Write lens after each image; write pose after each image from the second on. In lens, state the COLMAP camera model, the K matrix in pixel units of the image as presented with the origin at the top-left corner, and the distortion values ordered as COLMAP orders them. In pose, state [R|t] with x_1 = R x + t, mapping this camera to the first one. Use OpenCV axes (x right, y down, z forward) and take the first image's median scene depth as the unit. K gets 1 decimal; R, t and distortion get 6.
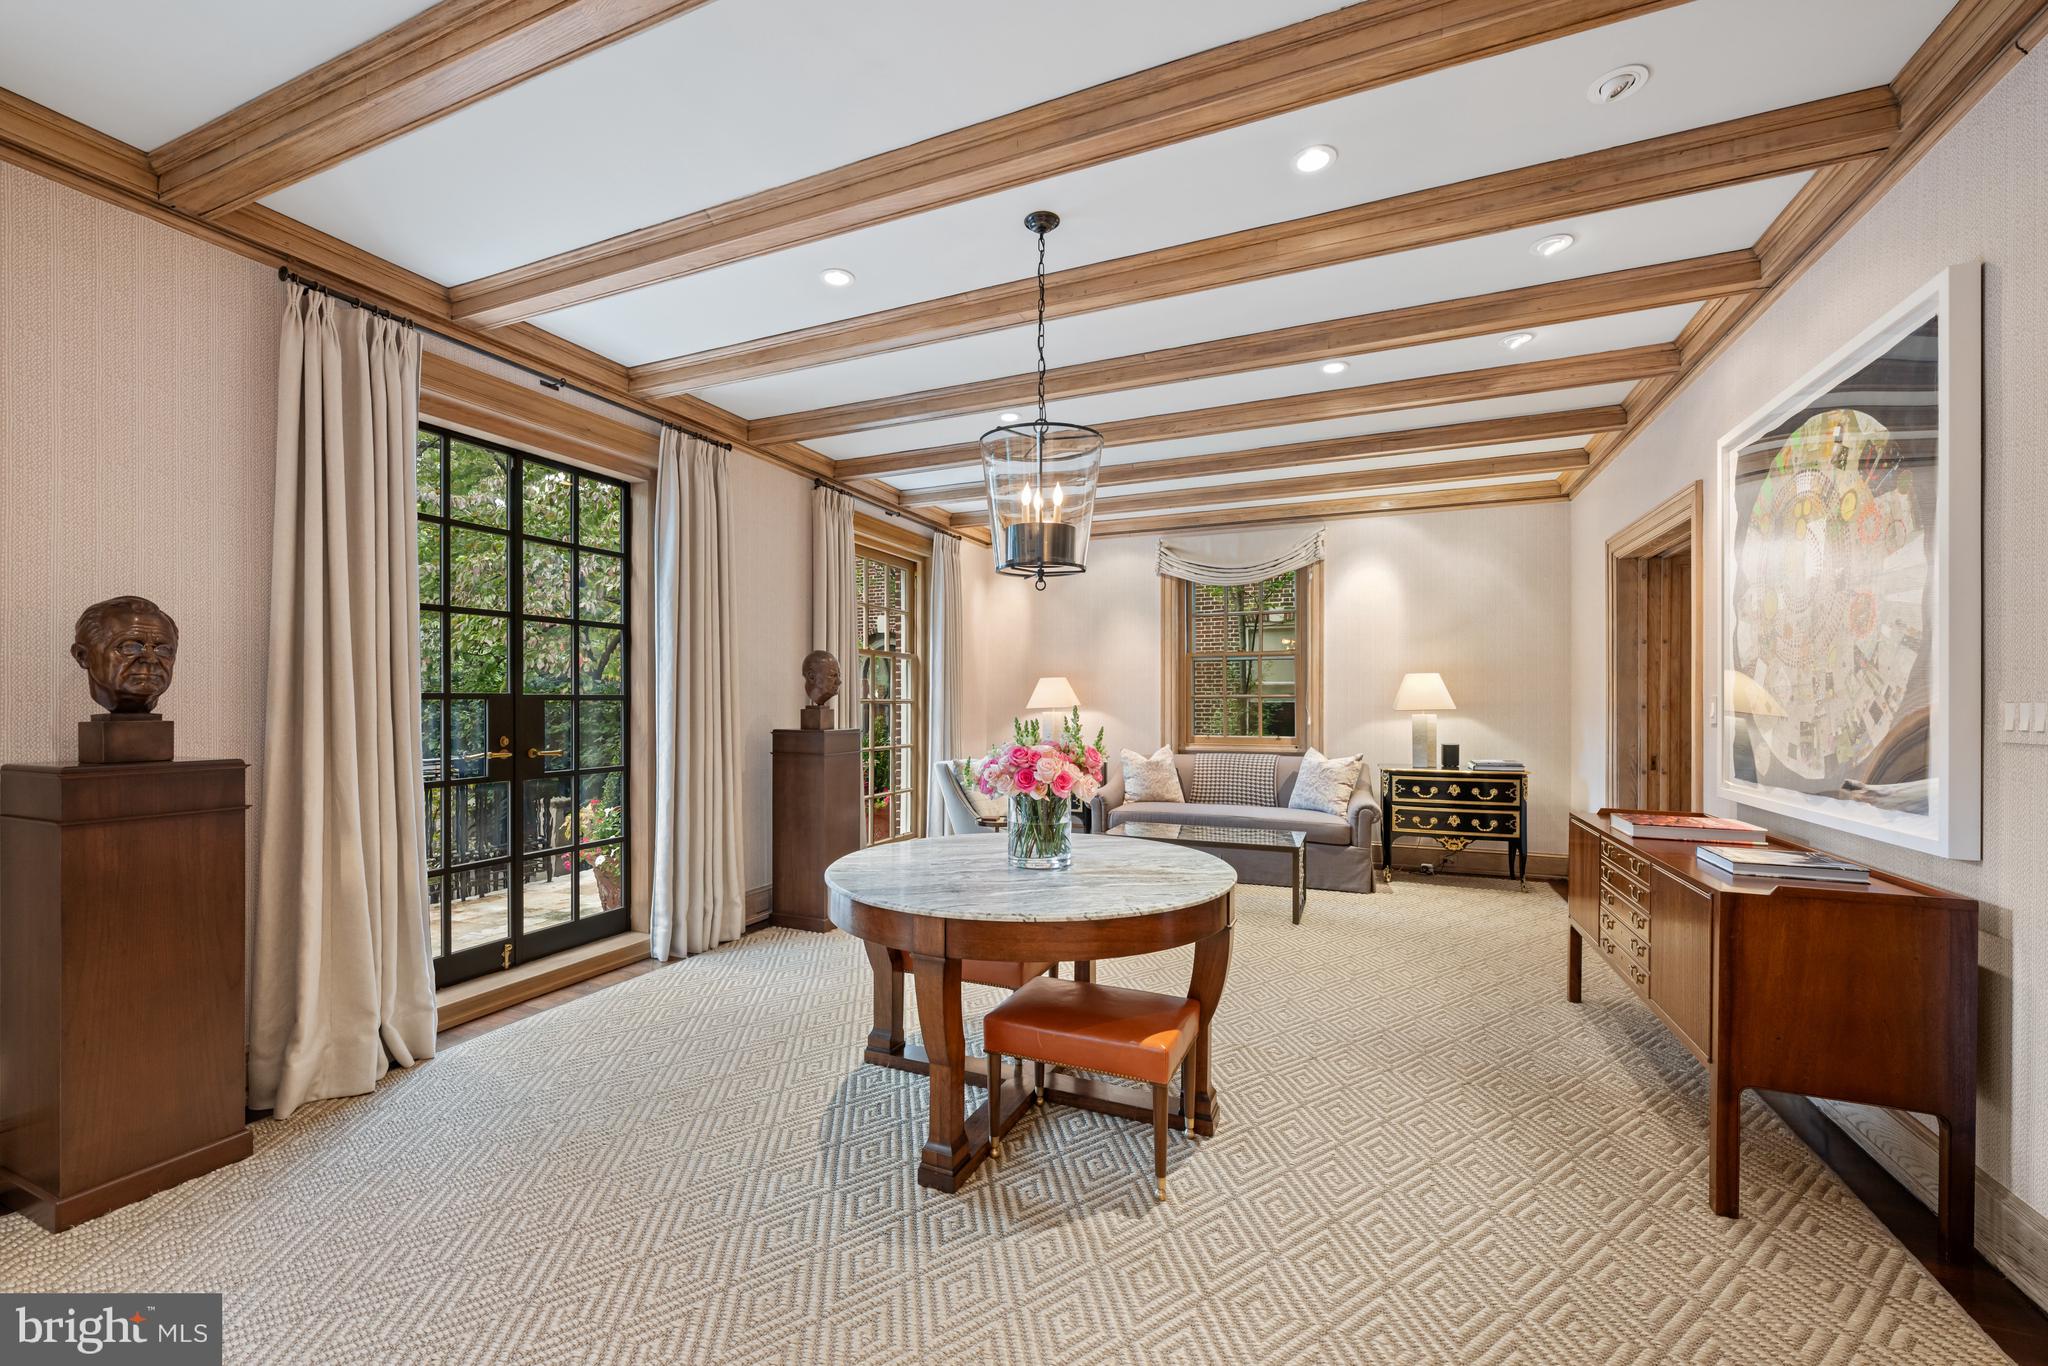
lens RADIAL K [[857.8, 0, 955.7], [0, 857.8, 737.4], [0, 0, 1]] dist [-0.074264, 0.035661]
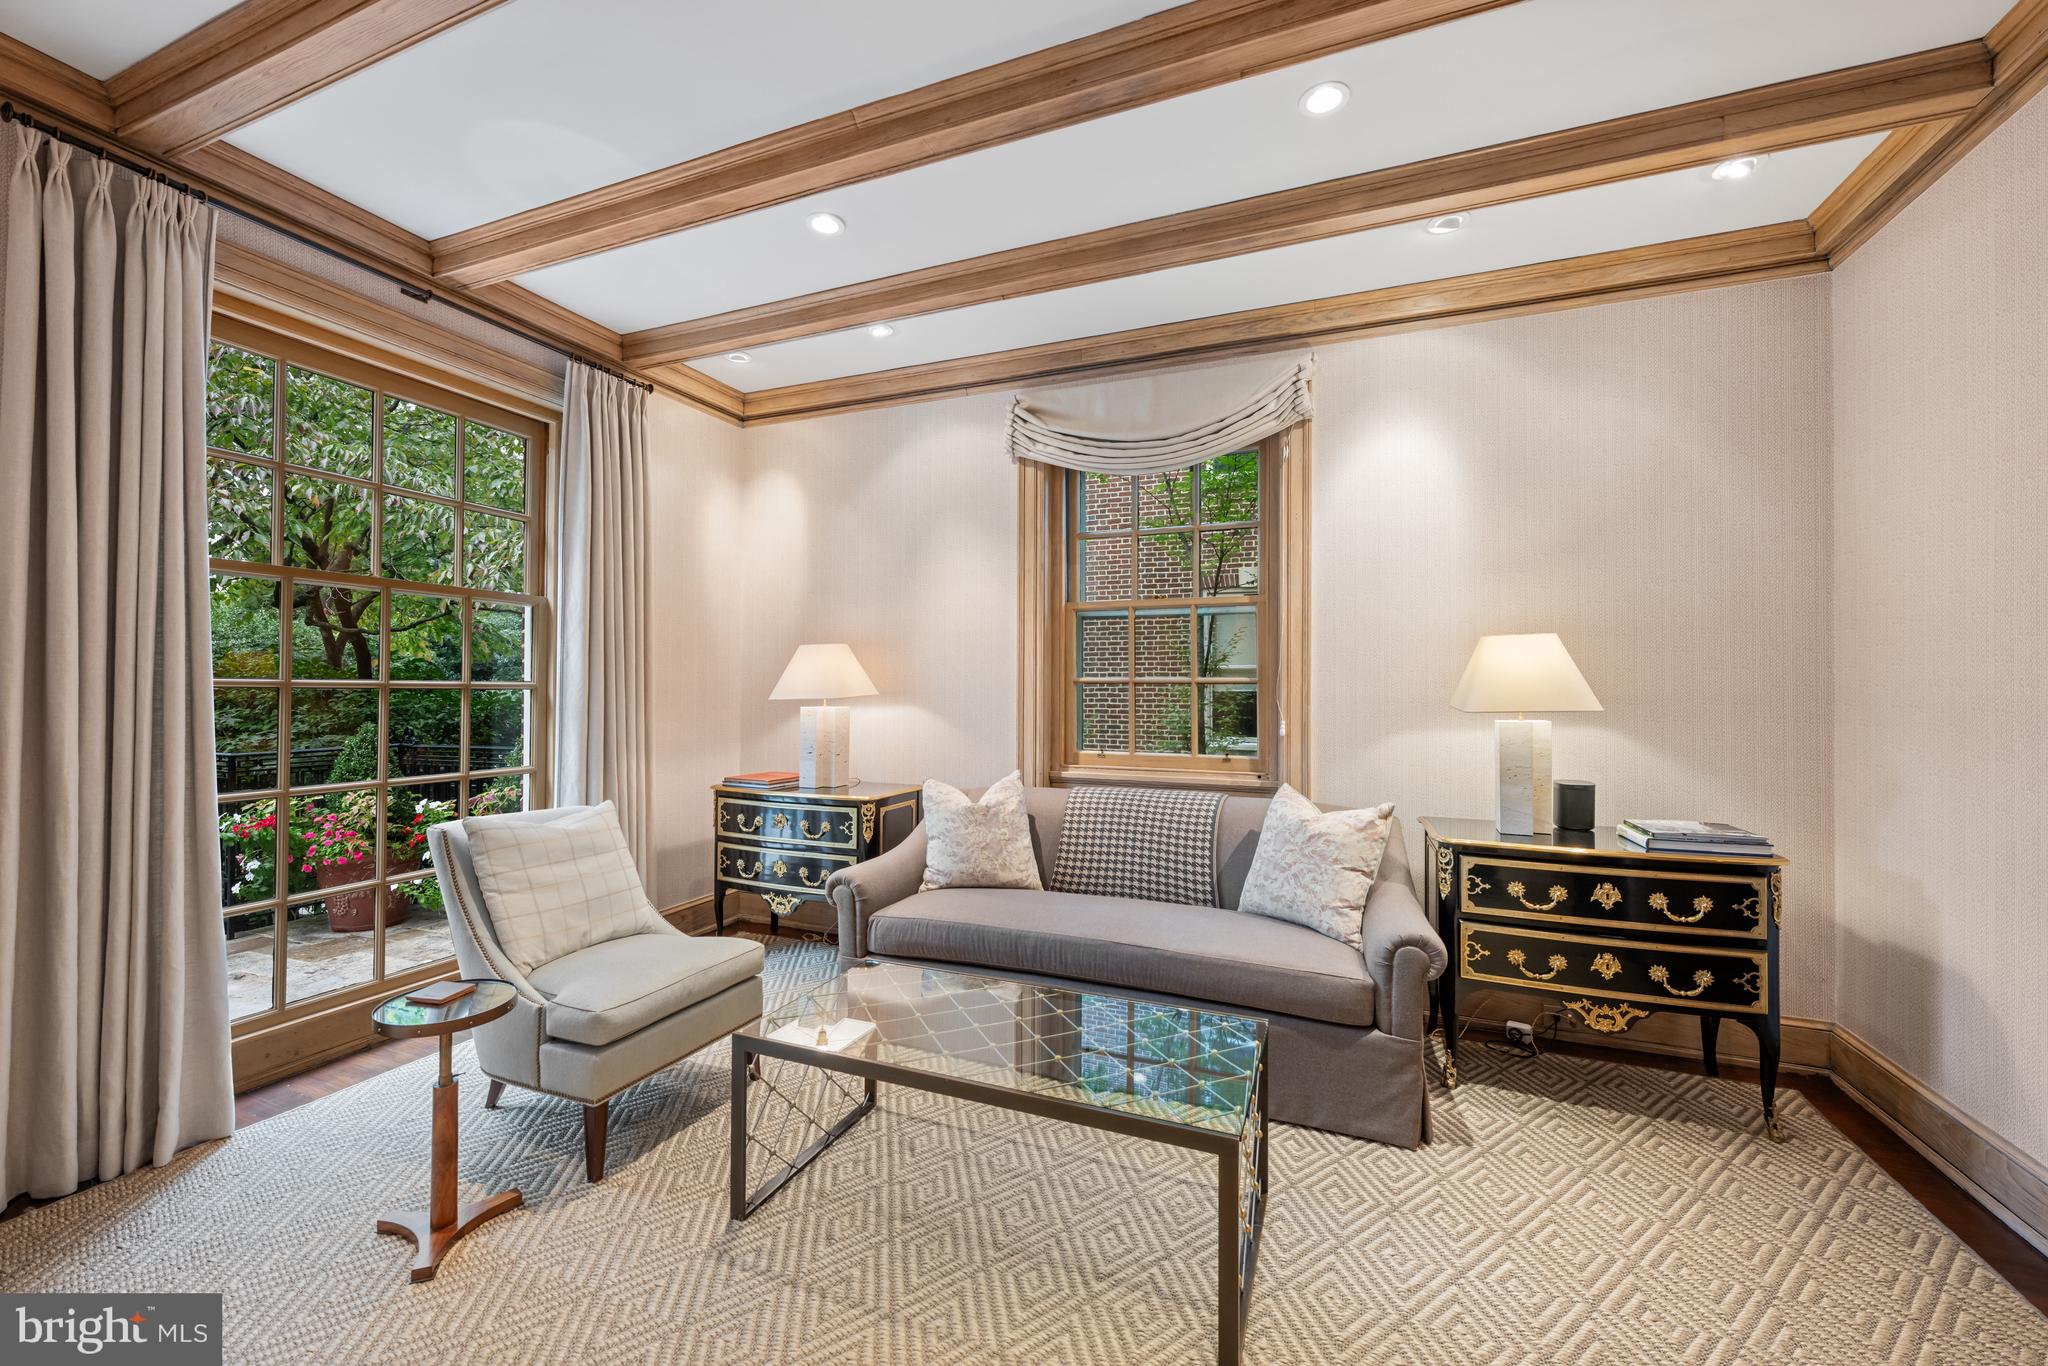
lens RADIAL K [[813.3, 0, 1022.4], [0, 813.3, 688.3], [0, 0, 1]] dist [-0.001554, -0.000193]
pose [[0.998369, 0.007058, 0.056661, 0.224021], [-0.005123, 0.999402, -0.034210, -0.025334], [-0.056869, 0.033864, 0.997807, 0.500388]]
